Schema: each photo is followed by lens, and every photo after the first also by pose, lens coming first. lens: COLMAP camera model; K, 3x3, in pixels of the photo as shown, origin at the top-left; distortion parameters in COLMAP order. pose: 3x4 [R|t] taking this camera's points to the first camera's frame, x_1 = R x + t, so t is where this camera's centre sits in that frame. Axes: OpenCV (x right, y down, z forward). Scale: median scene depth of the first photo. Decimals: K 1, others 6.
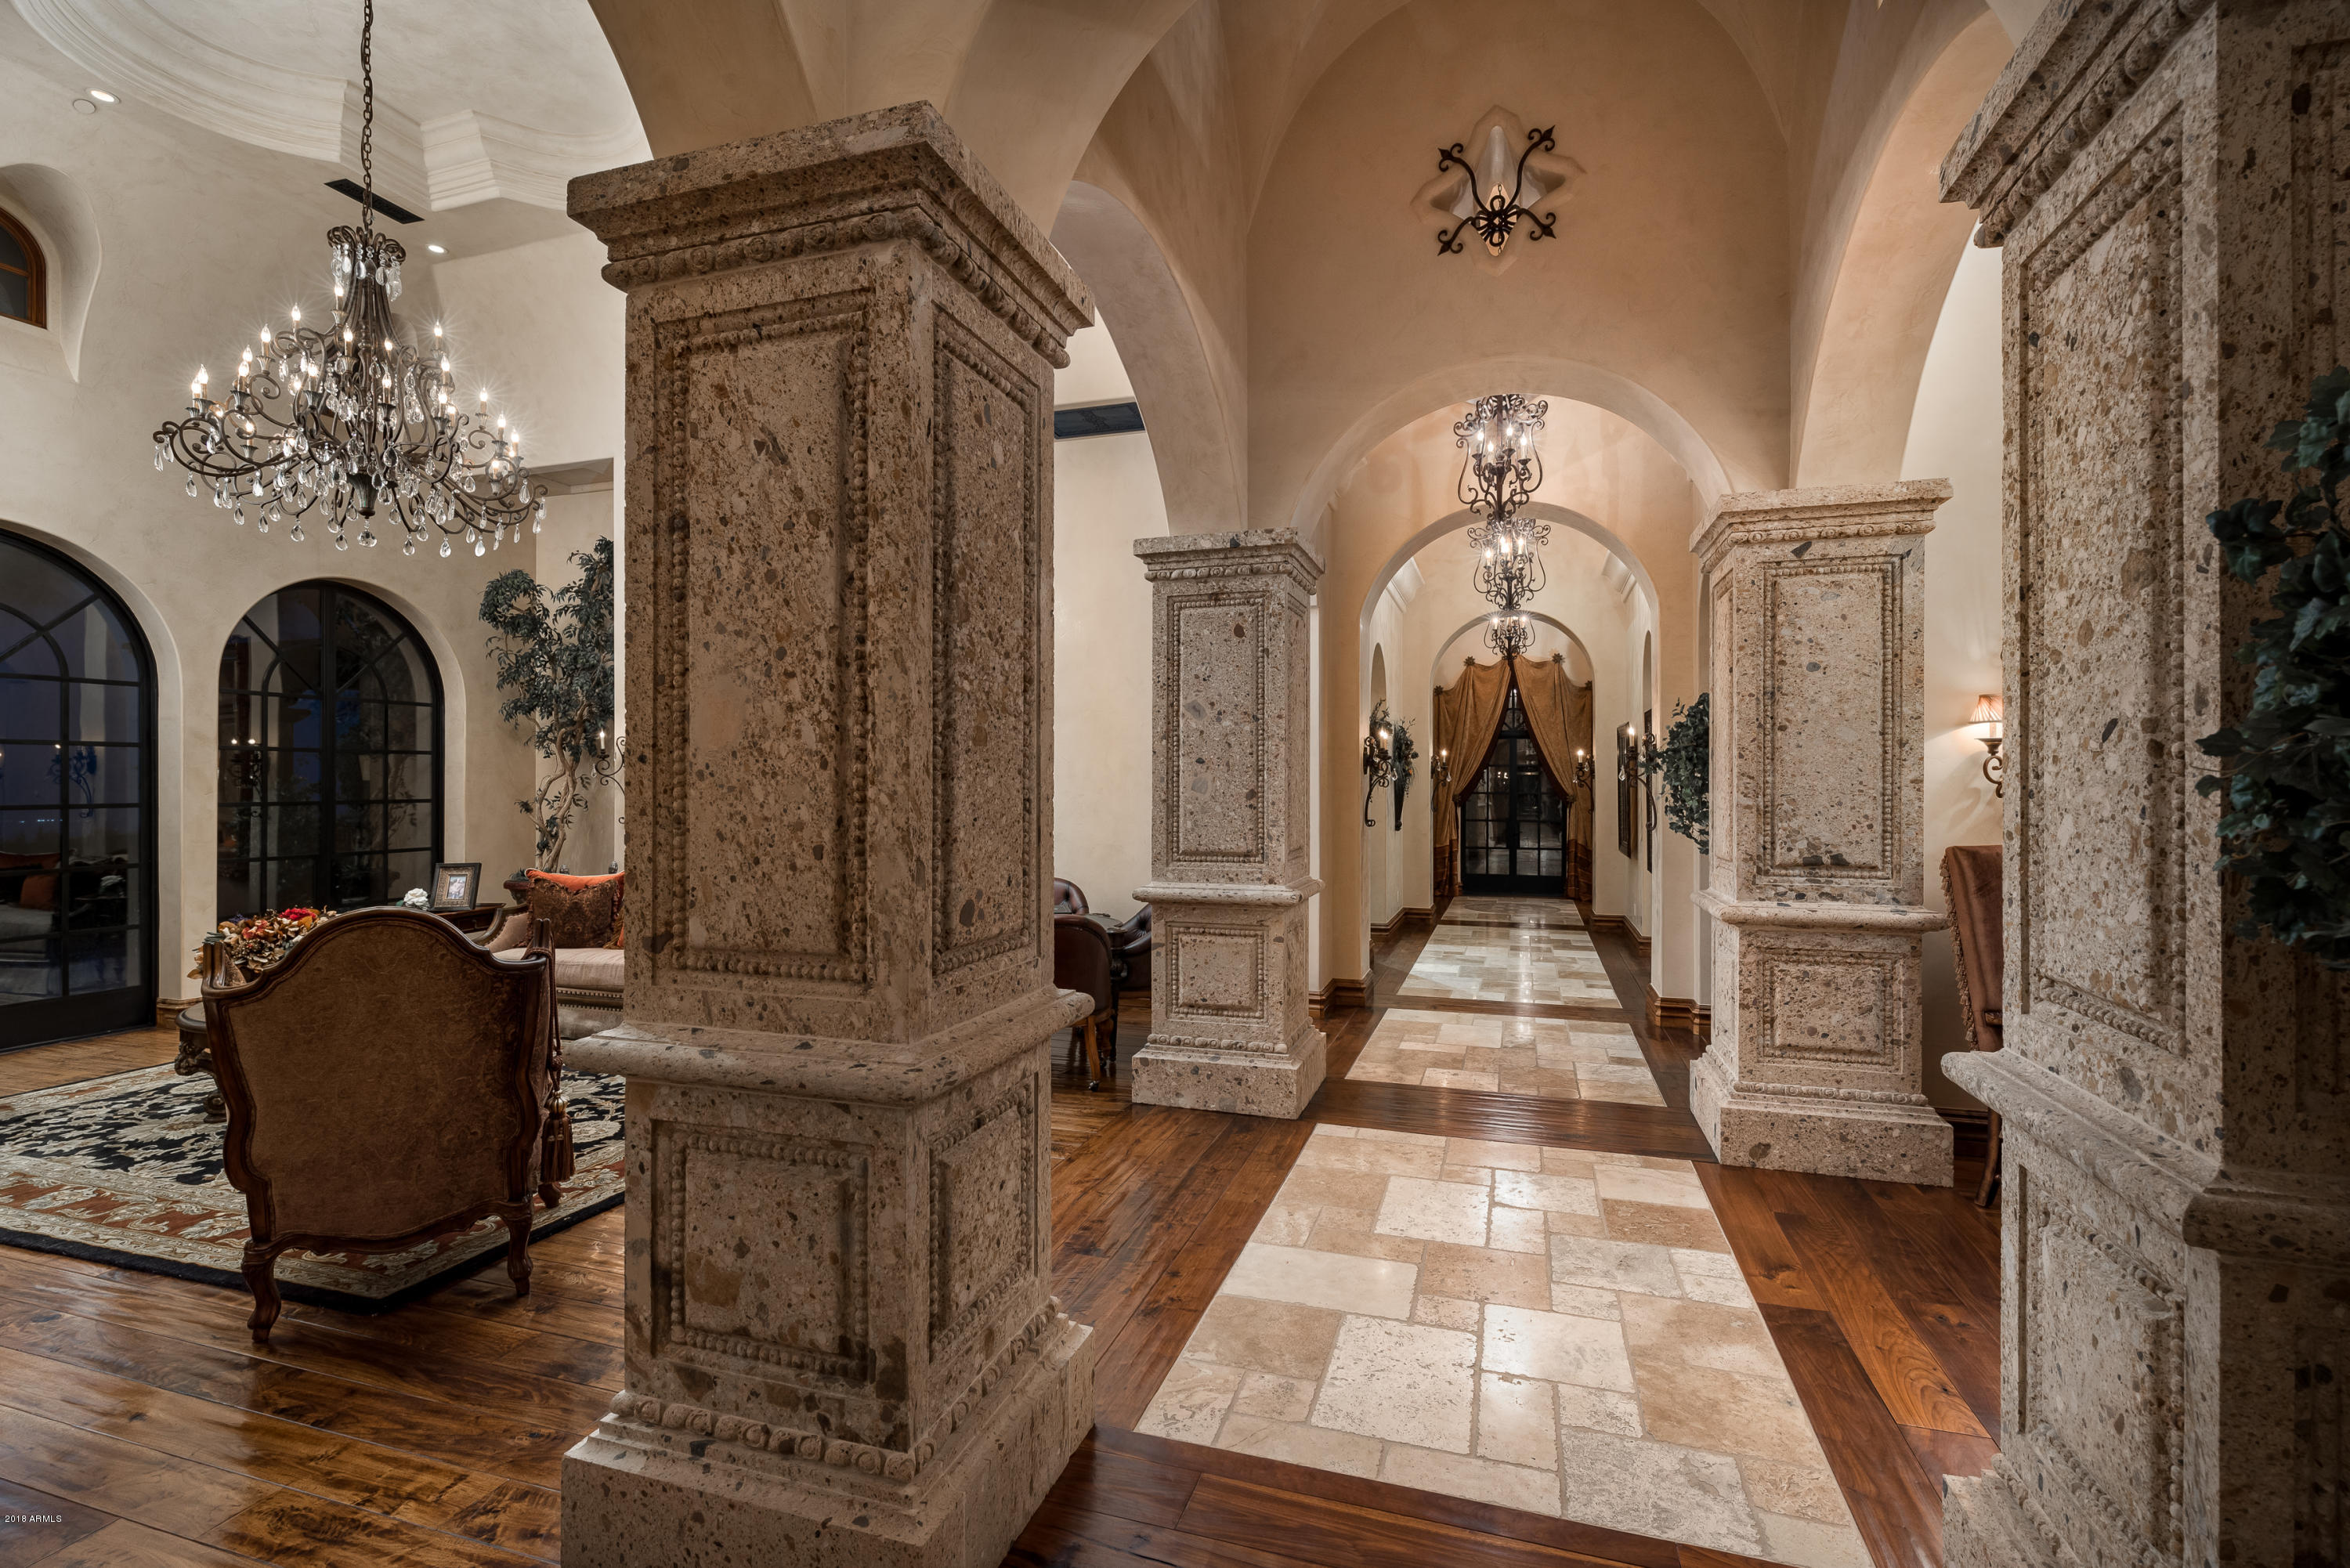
lens RADIAL K [[1053.9, 0, 1166.8], [0, 1053.9, 790.3], [0, 0, 1]] dist [0.002448, 0.000074]
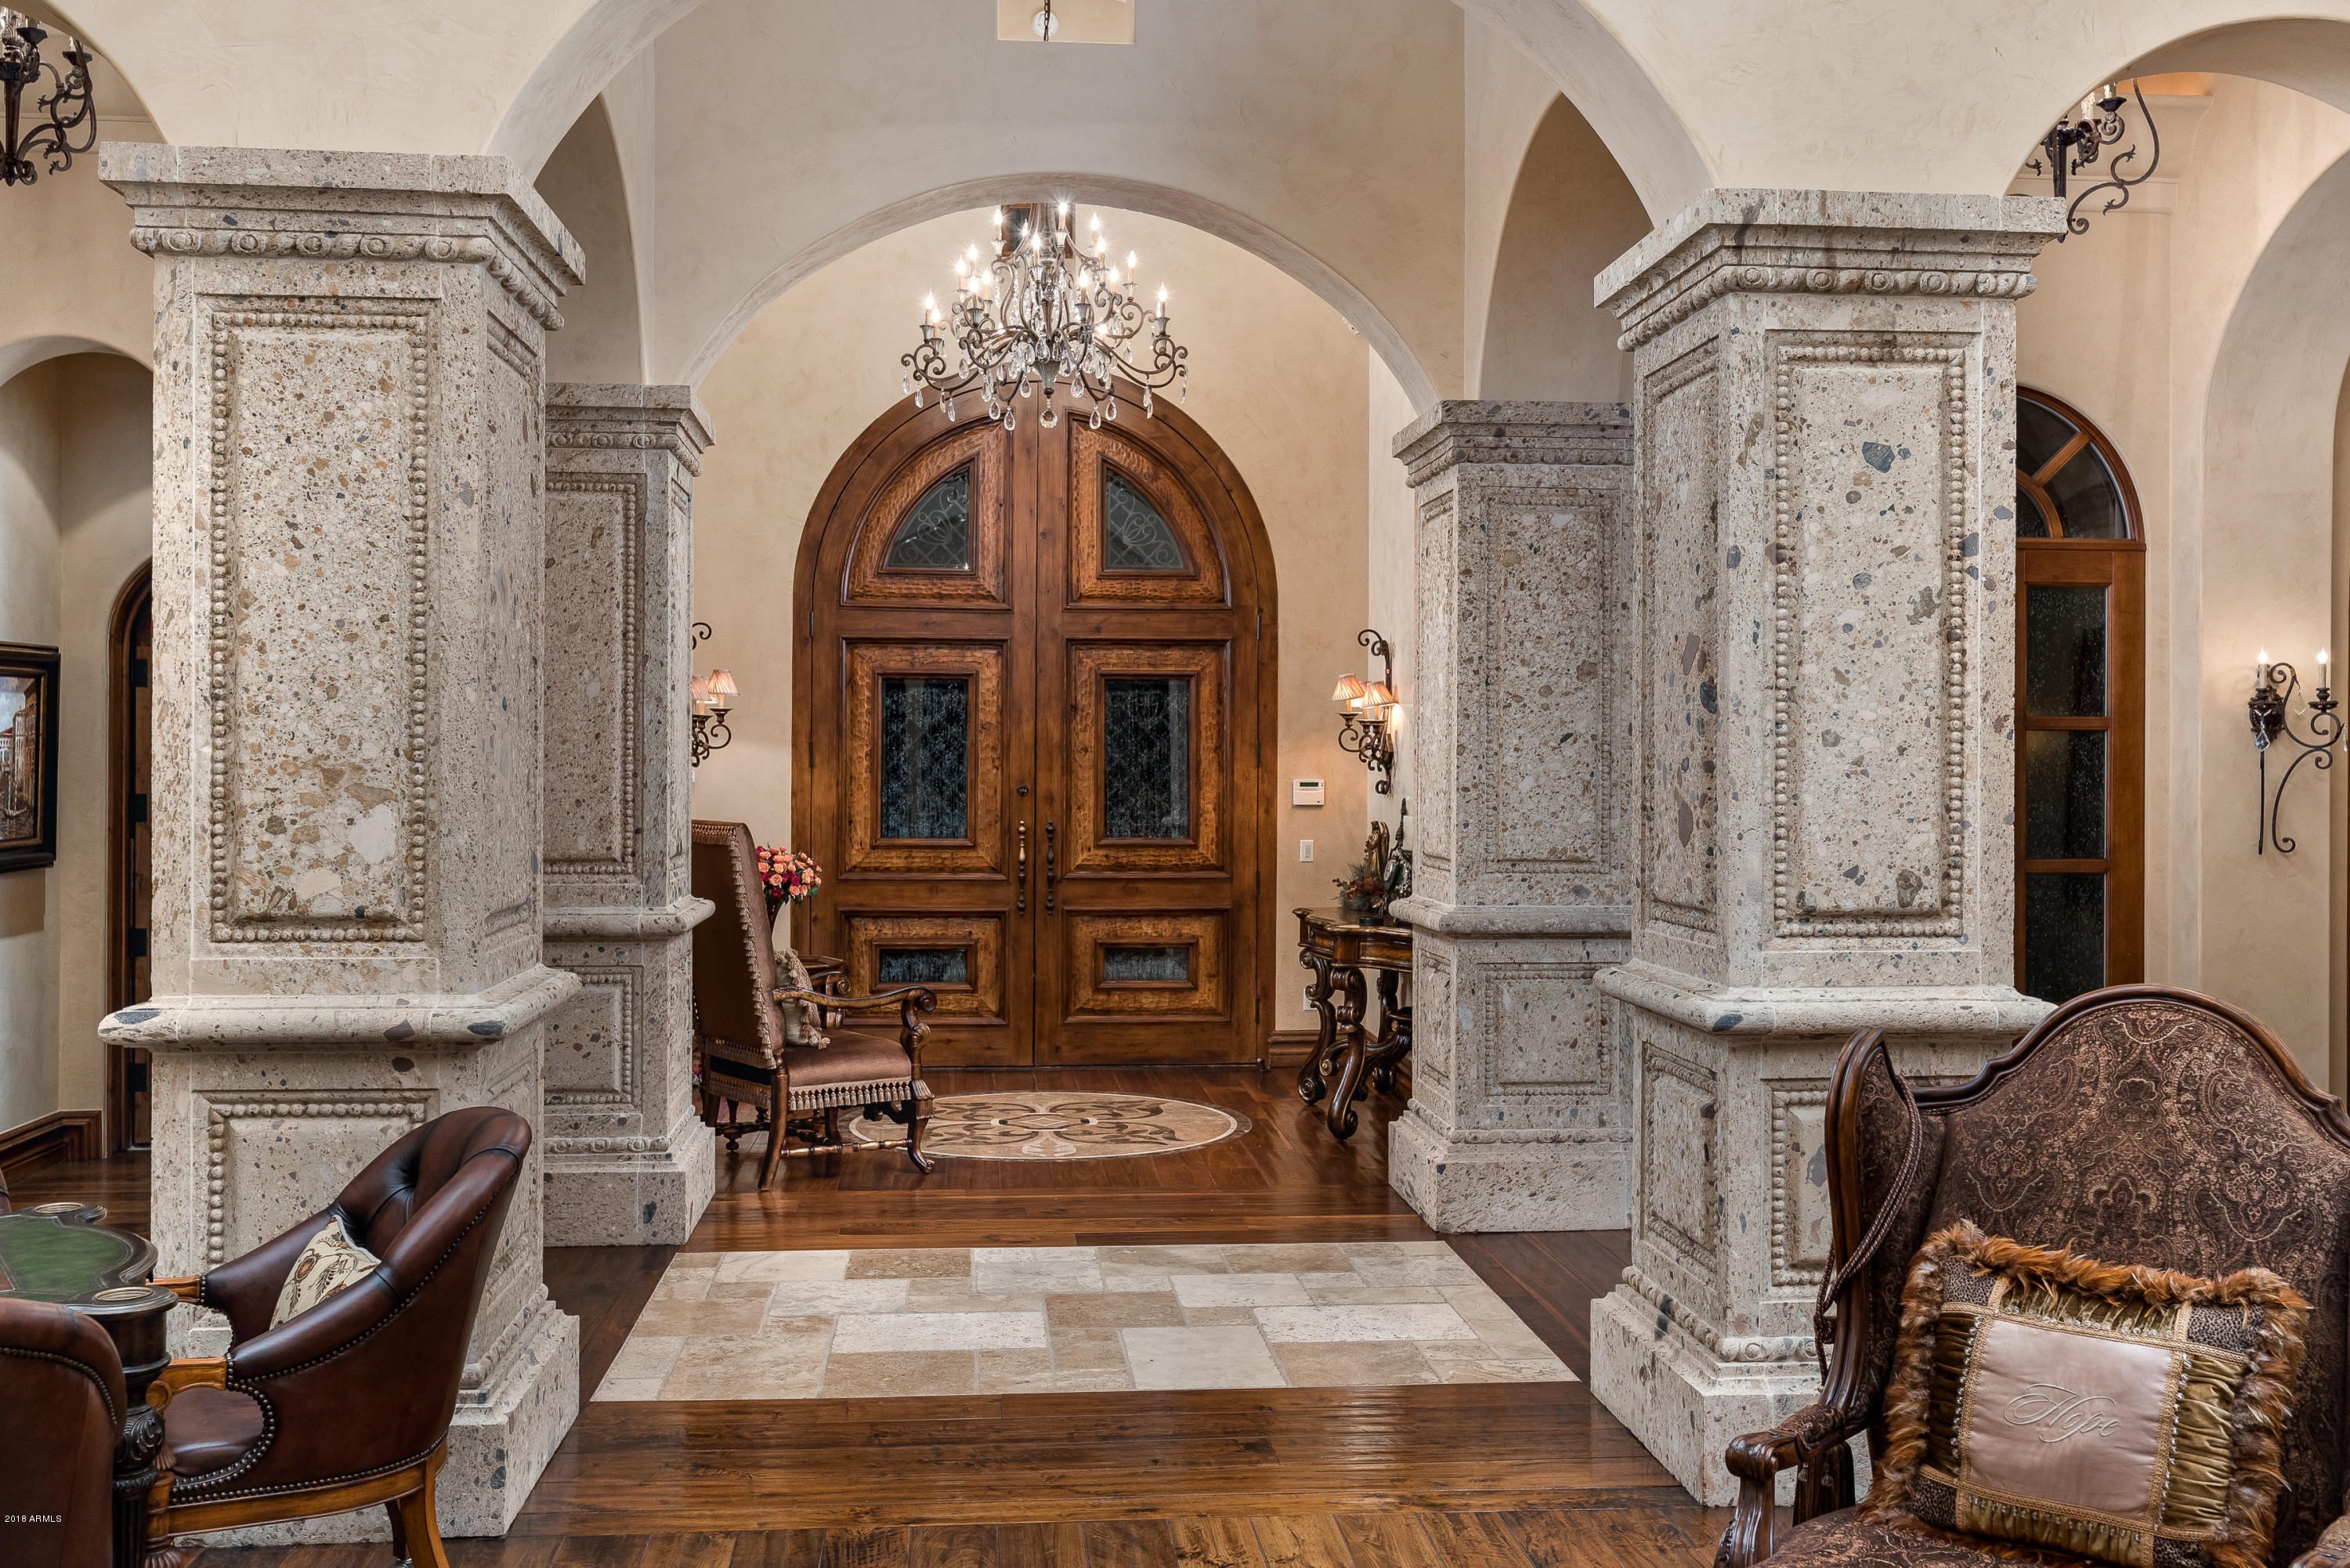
lens RADIAL K [[2090.9, 0, 1178.5], [0, 2090.9, 758.9], [0, 0, 1]] dist [0.003645, 0.009201]
pose [[-0.396374, 0.001805, 0.918087, -2.558823], [-0.004397, 0.999983, -0.003864, 0.006916], [-0.918079, -0.005568, -0.396359, 3.165398]]
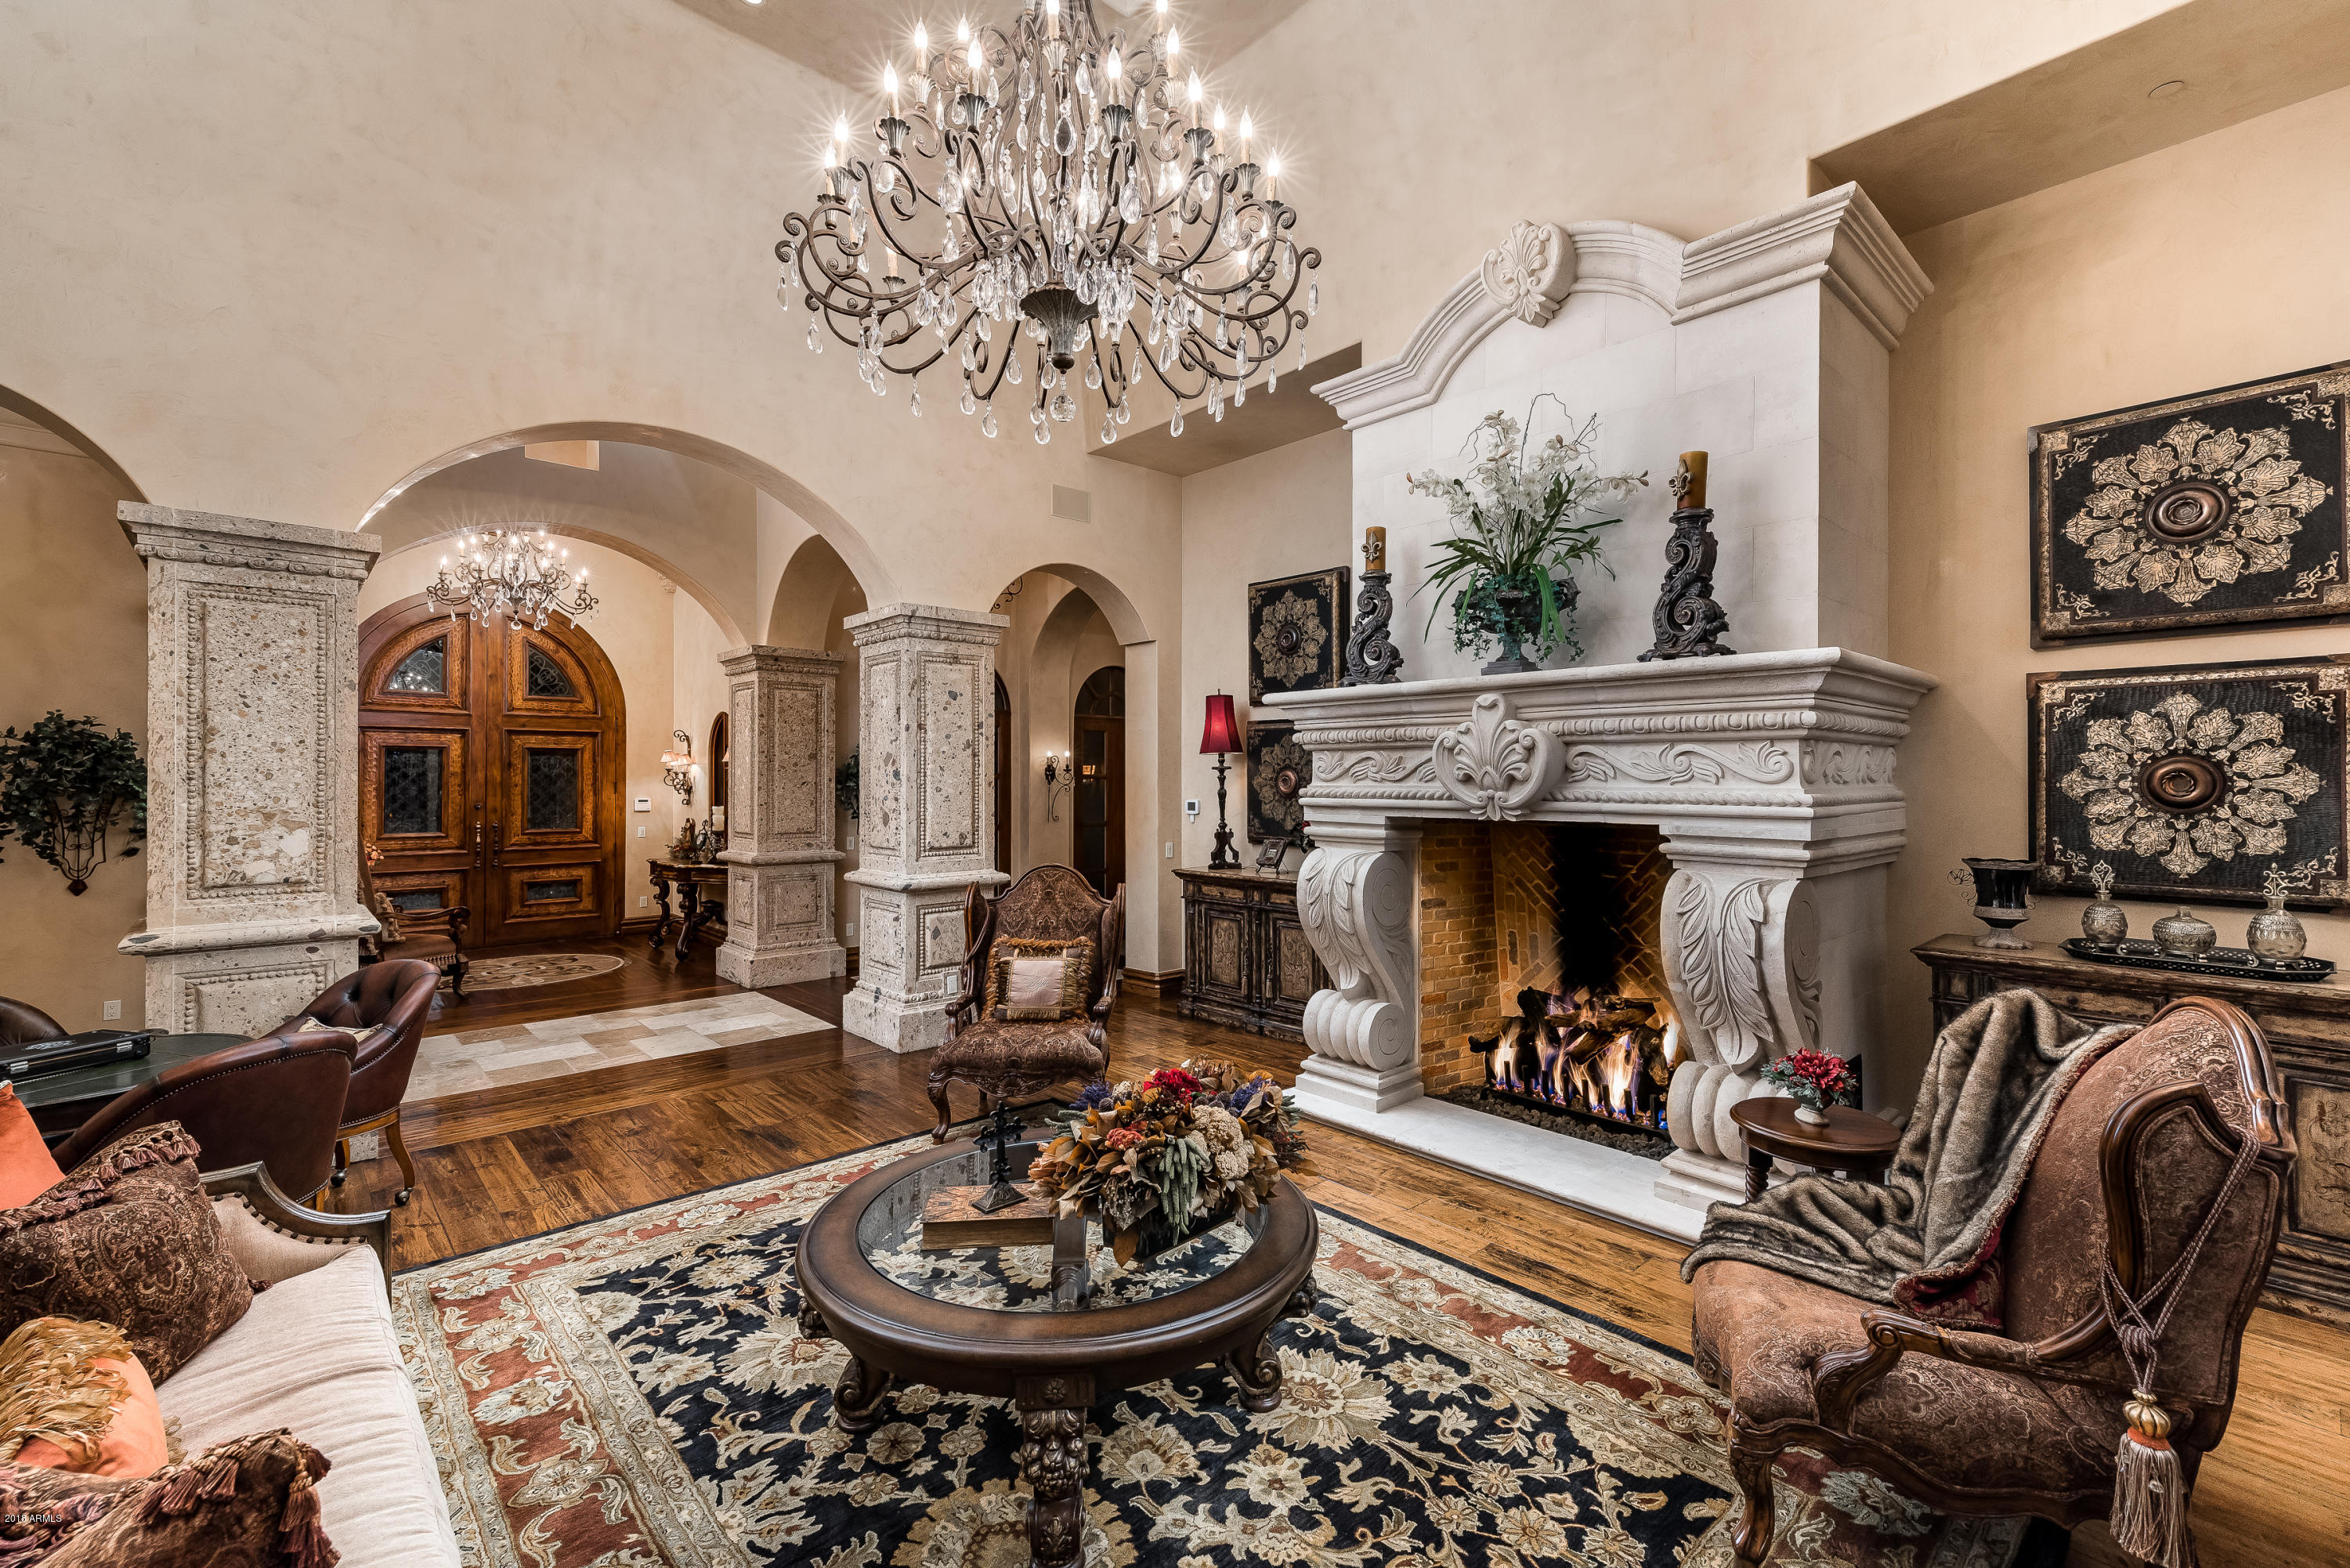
lens RADIAL K [[1013.5, 0, 1178.4], [0, 1013.5, 780.1], [0, 0, 1]] dist [0.003803, 0.000194]
pose [[-0.868243, 0.002422, 0.496133, -3.087604], [0.002601, 0.999997, -0.000330, -0.058551], [-0.496132, 0.001004, -0.868246, 4.139693]]
